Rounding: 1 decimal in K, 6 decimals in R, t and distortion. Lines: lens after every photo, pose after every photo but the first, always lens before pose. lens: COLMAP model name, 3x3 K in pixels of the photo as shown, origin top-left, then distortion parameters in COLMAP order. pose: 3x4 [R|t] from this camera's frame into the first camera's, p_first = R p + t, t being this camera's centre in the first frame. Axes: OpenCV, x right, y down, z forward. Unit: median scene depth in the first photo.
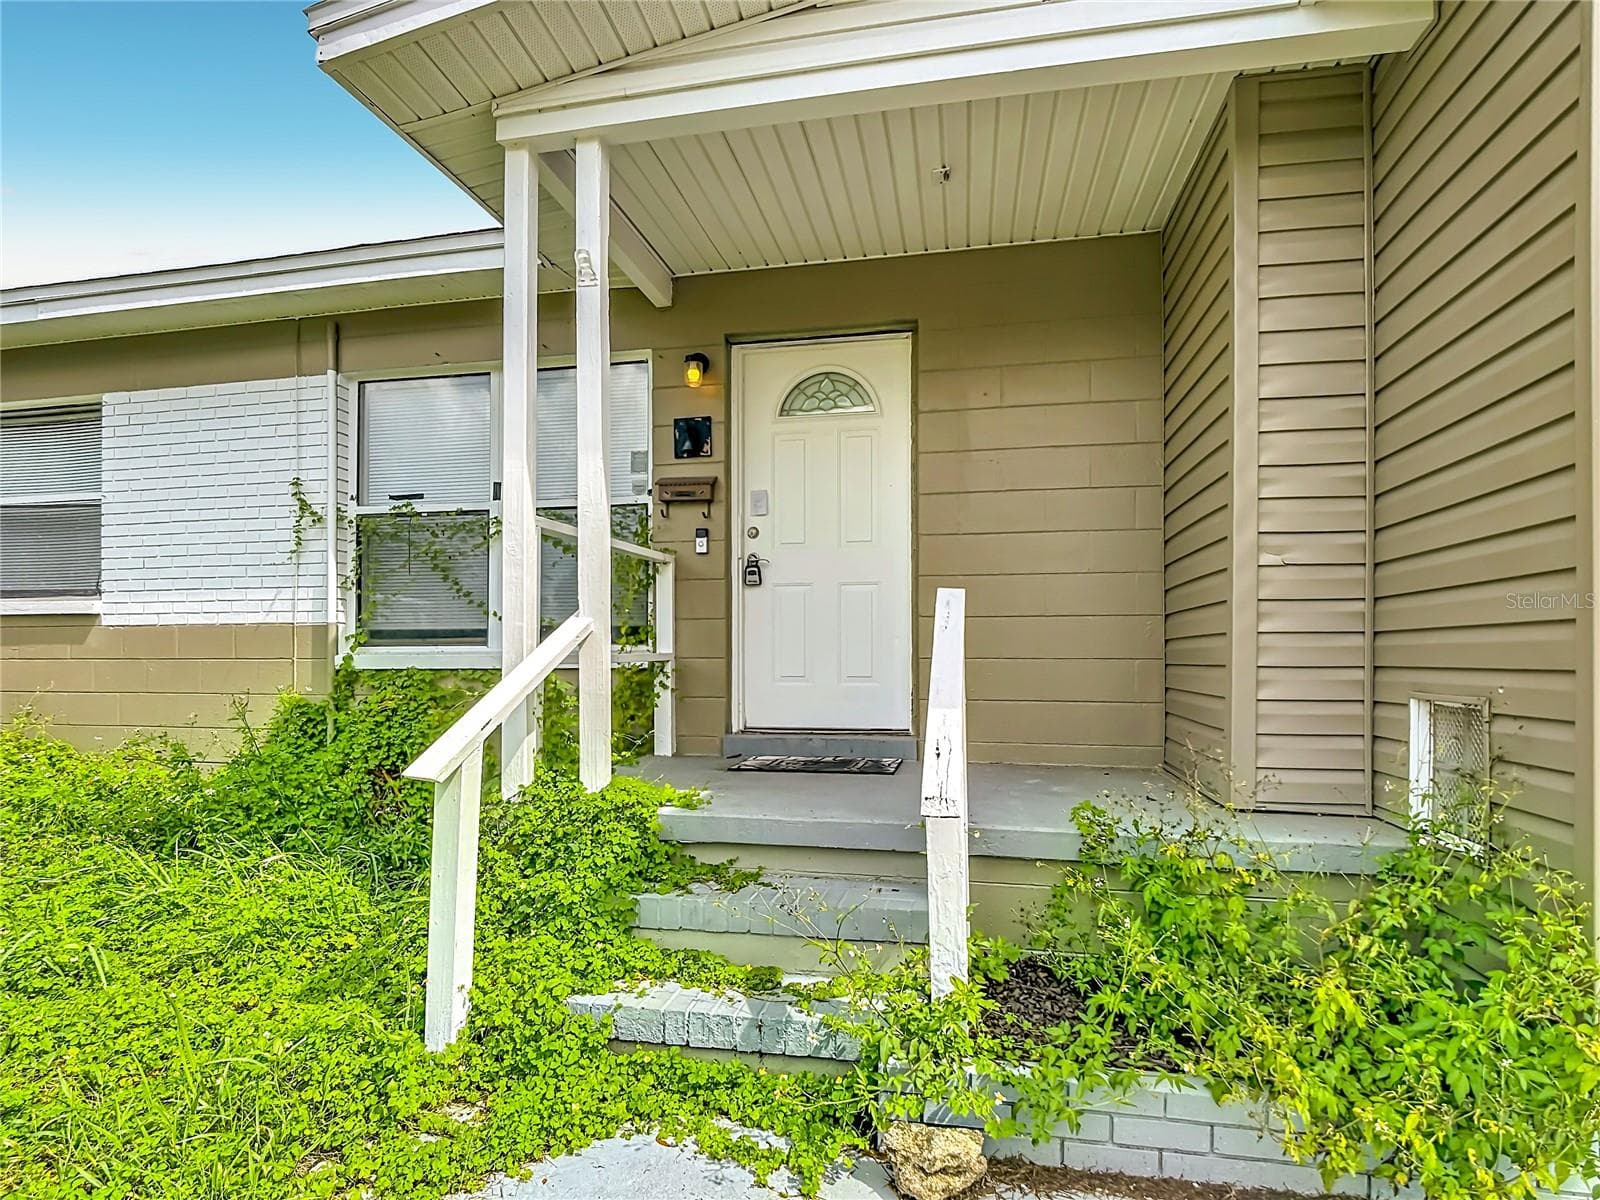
lens RADIAL K [[830.6, 0, 800.0], [0, 830.6, 600.0], [0, 0, 1]] dist [-0.002417, -0.010429]
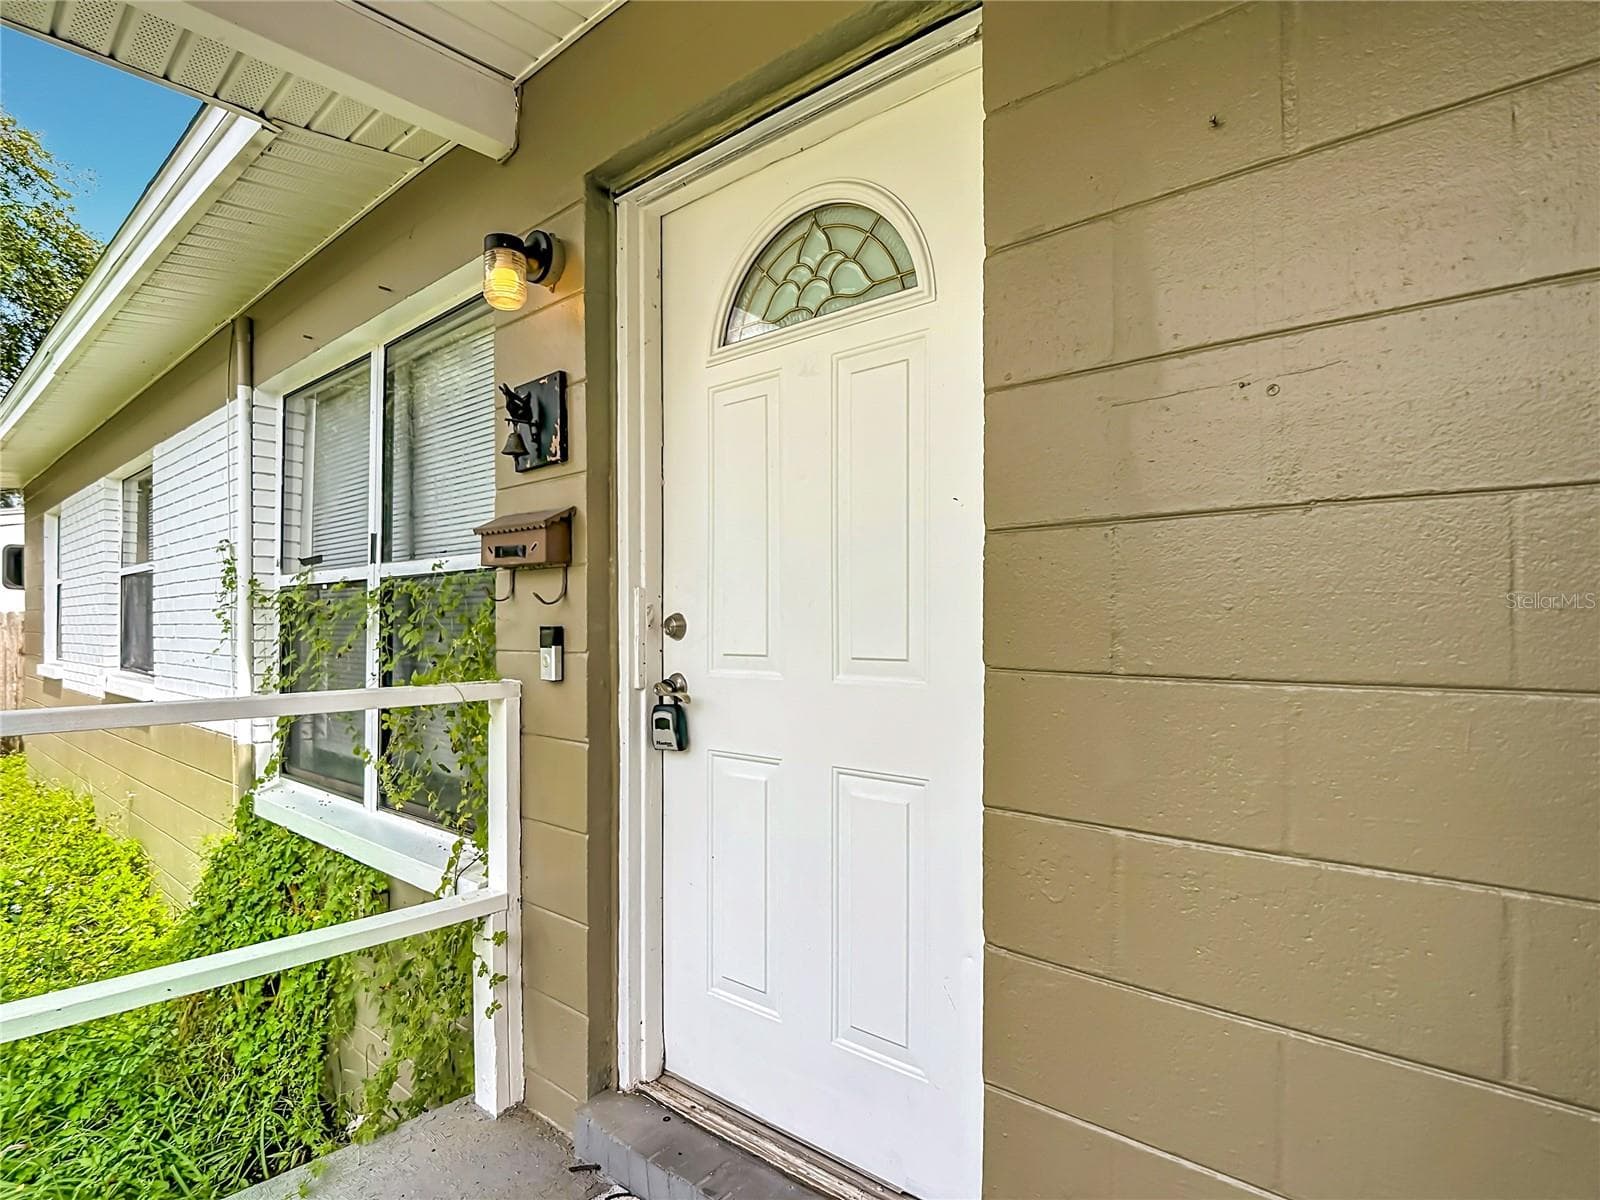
lens RADIAL K [[830.6, 0, 800.0], [0, 830.6, 600.0], [0, 0, 1]] dist [-0.002417, -0.010429]
pose [[0.870000, -0.016383, -0.492779, 0.213519], [0.040095, 0.998489, 0.037591, -0.107840], [0.491418, -0.052462, 0.869342, 0.650338]]
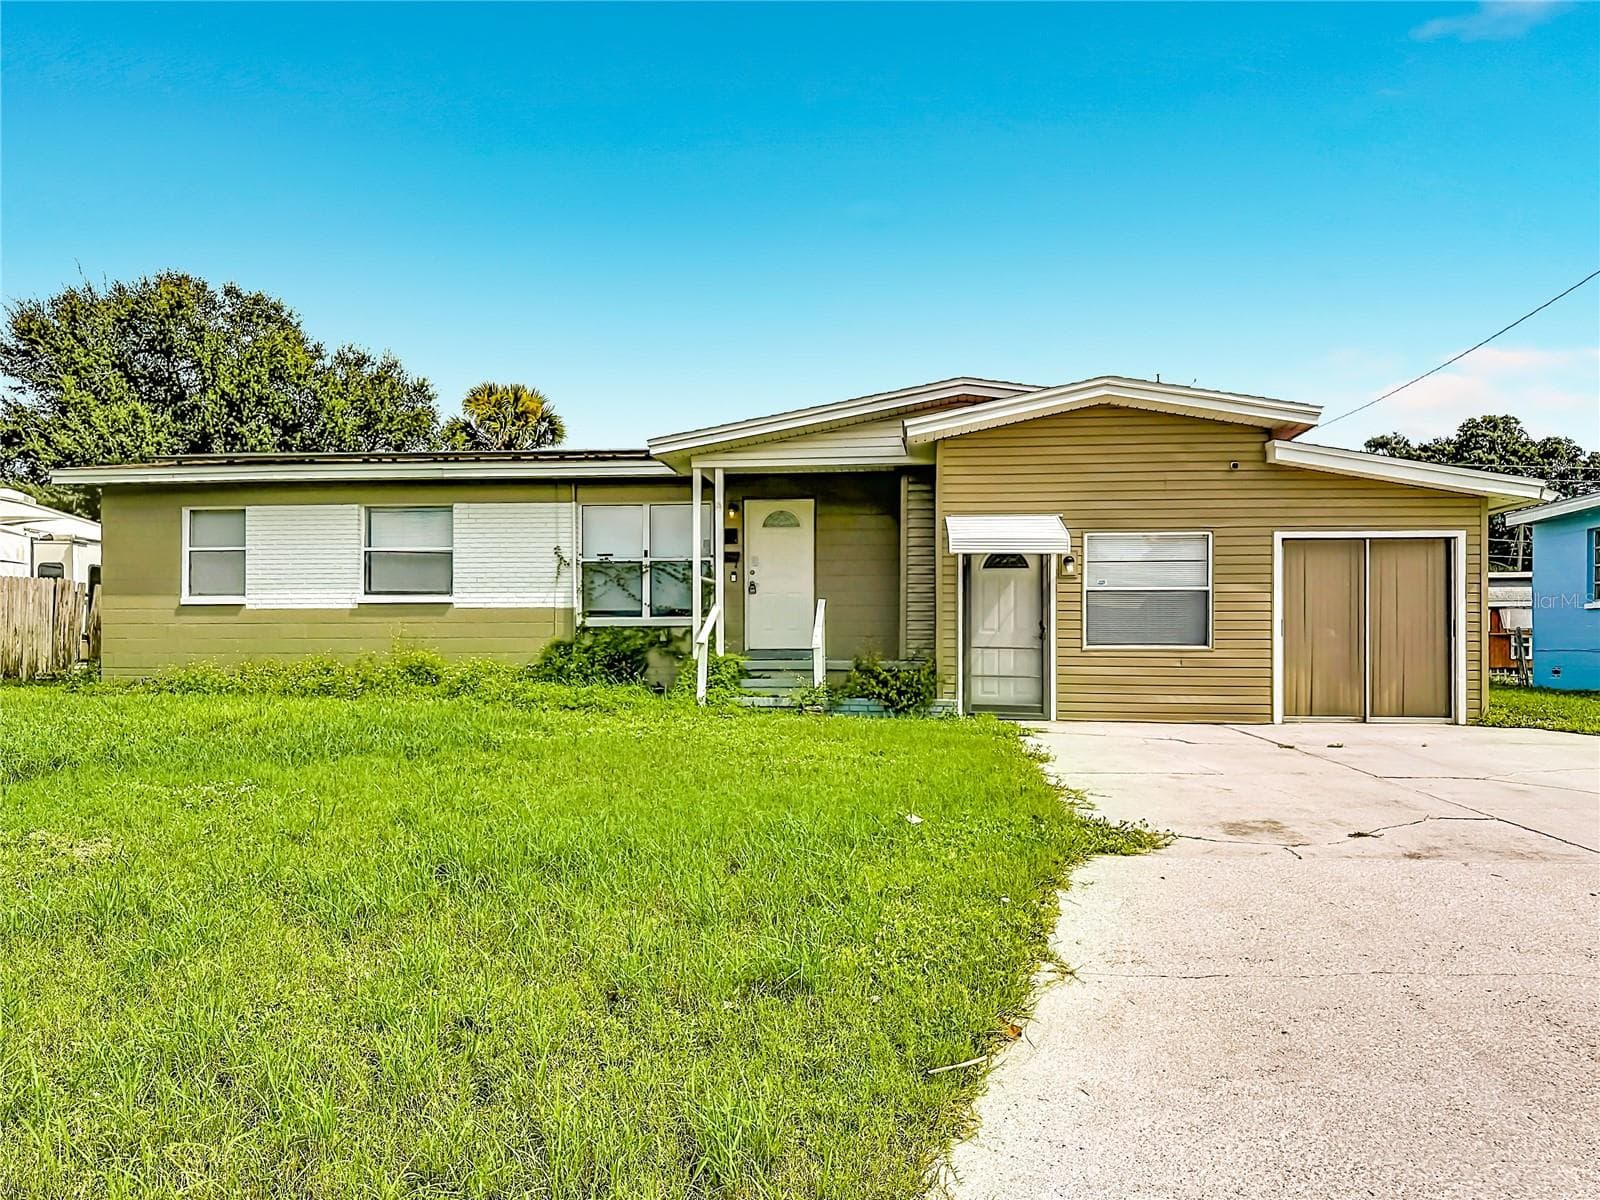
lens RADIAL K [[1160.4, 0, 800.0], [0, 1160.4, 600.0], [0, 0, 1]] dist [-0.000926, -0.000595]
pose [[0.996112, 0.003464, 0.088028, -0.222155], [-0.006935, 0.999209, 0.039161, -0.137256], [-0.087823, -0.039619, 0.995348, -2.534303]]
